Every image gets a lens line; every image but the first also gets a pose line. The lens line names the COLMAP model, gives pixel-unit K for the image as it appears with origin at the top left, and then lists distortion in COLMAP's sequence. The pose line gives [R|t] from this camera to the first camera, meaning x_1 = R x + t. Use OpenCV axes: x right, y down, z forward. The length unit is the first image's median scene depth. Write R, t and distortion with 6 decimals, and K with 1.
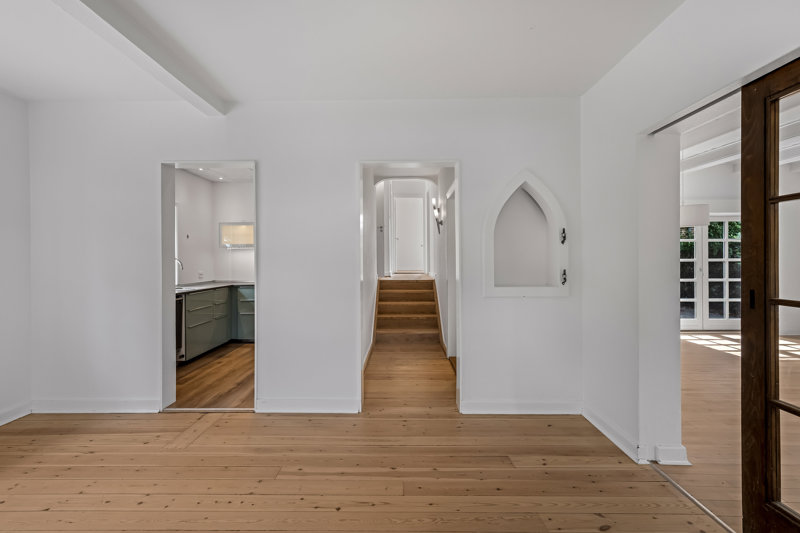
lens RADIAL K [[358.8, 0, 414.9], [0, 358.8, 256.7], [0, 0, 1]] dist [0.001146, 0.000063]
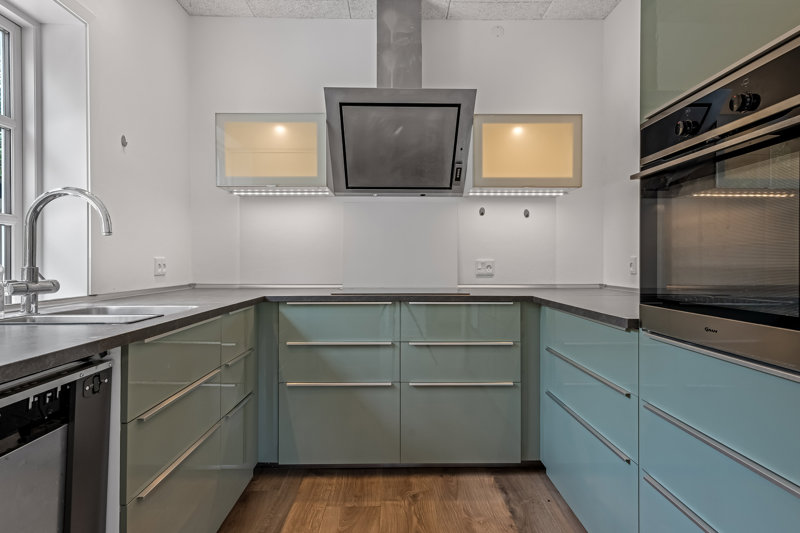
lens RADIAL K [[458.3, 0, 402.2], [0, 458.3, 261.7], [0, 0, 1]] dist [0.014370, 0.000807]
pose [[0.999999, 0.000411, 0.001377, -0.383161], [-0.000419, 0.999986, 0.005356, 0.045256], [-0.001375, -0.005357, 0.999985, 0.586181]]
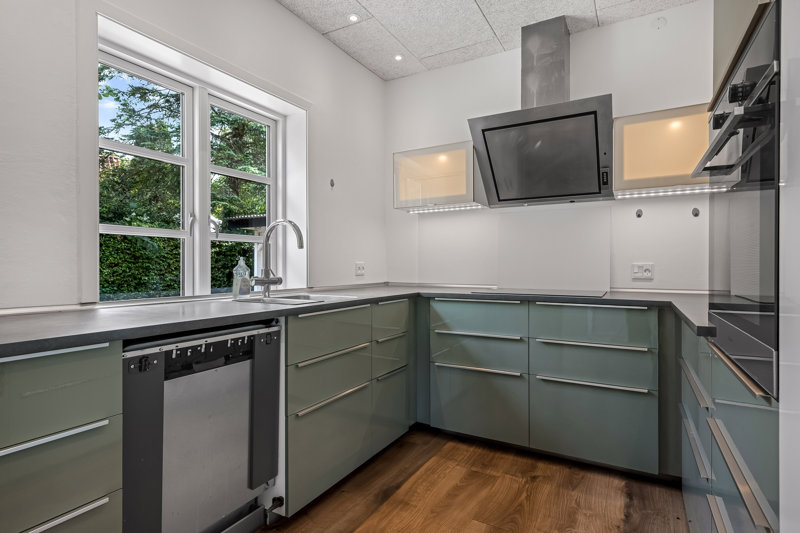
lens RADIAL K [[420.3, 0, 400.0], [0, 420.3, 266.5], [0, 0, 1]] dist [0.001478, 0.000215]
pose [[0.858421, 0.000658, -0.512945, -0.278405], [0.003412, 0.999970, 0.006994, 0.045208], [0.512934, -0.007754, 0.858393, 0.573808]]
